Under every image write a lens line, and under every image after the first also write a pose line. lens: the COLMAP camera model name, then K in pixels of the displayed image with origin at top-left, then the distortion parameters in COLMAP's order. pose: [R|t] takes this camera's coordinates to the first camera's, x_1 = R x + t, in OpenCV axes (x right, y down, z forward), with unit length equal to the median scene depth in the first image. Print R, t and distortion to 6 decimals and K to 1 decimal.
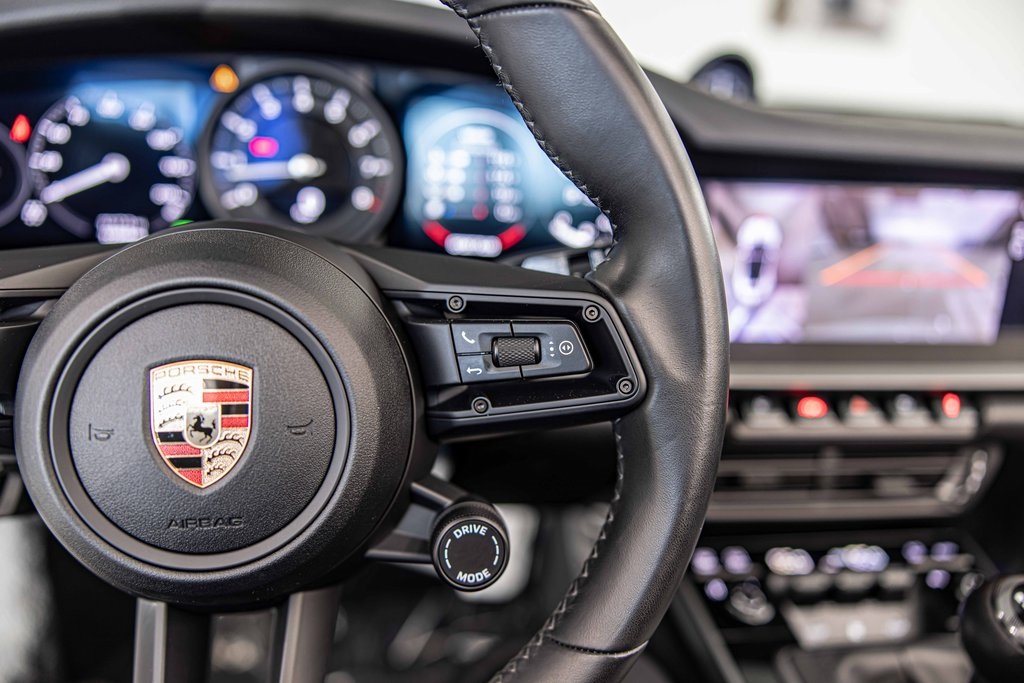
lens RADIAL K [[759.1, 0, 503.2], [0, 759.1, 344.9], [0, 0, 1]] dist [-0.003433, 0.000669]
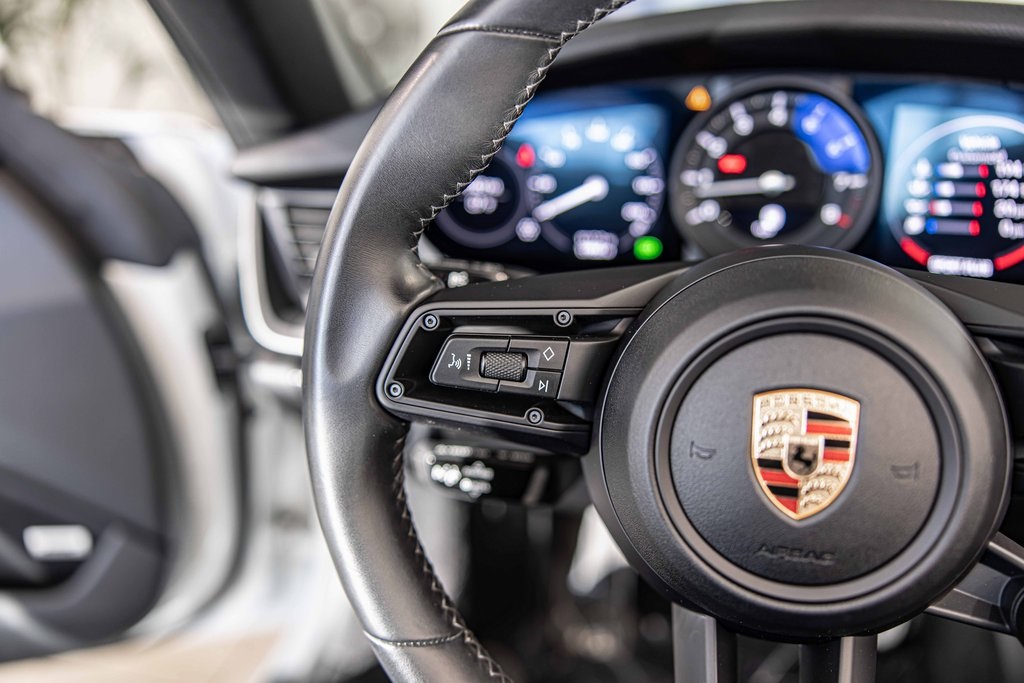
lens RADIAL K [[759.1, 0, 503.2], [0, 759.1, 344.9], [0, 0, 1]] dist [-0.003433, 0.000669]
pose [[0.902215, 0.068286, -0.425847, -0.269312], [-0.071924, 0.997382, 0.007552, -0.015034], [0.425247, 0.023815, 0.904764, -0.054752]]
